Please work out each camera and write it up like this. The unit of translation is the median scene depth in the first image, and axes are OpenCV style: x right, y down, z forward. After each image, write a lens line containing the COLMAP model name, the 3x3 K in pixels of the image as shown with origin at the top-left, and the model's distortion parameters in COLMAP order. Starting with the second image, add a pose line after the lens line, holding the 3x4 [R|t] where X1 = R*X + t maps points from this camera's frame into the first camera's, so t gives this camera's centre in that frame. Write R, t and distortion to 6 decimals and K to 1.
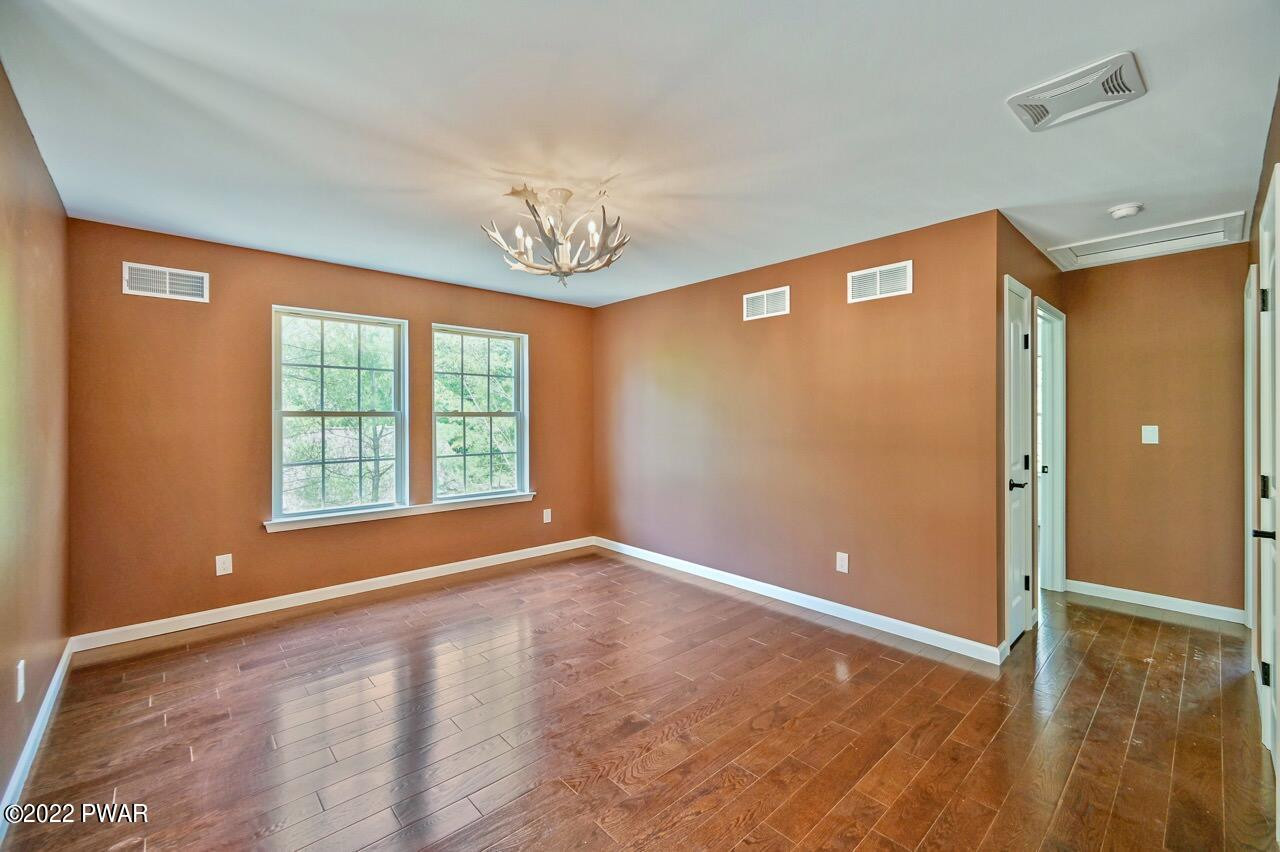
lens RADIAL K [[523.4, 0, 645.0], [0, 523.4, 418.4], [0, 0, 1]] dist [-0.002166, -0.000069]
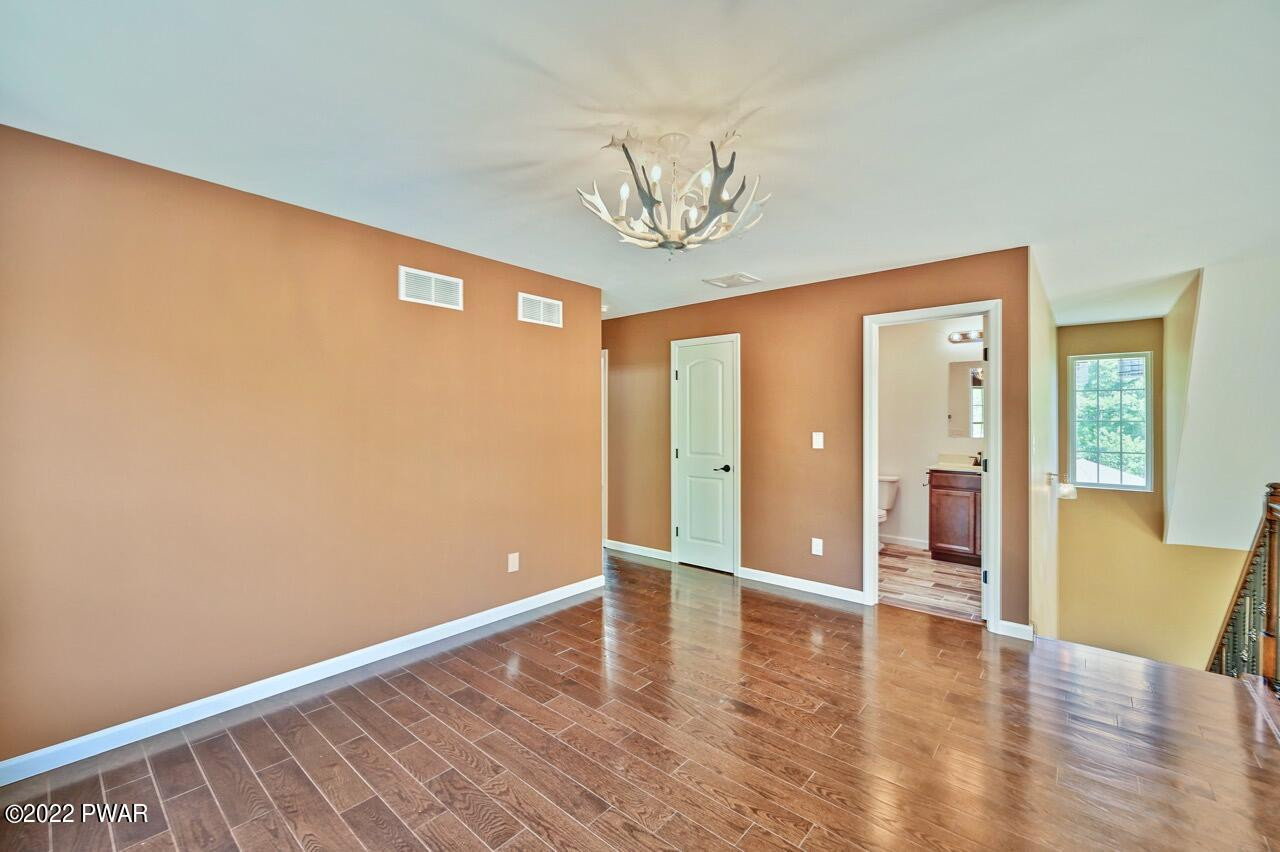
lens RADIAL K [[523.8, 0, 640.9], [0, 523.8, 426.4], [0, 0, 1]] dist [-0.001197, -0.000503]
pose [[-0.114870, -0.012802, 0.993298, -0.759967], [-0.000034, 0.999917, 0.012884, -0.015936], [-0.993380, 0.001446, -0.114861, 0.928533]]
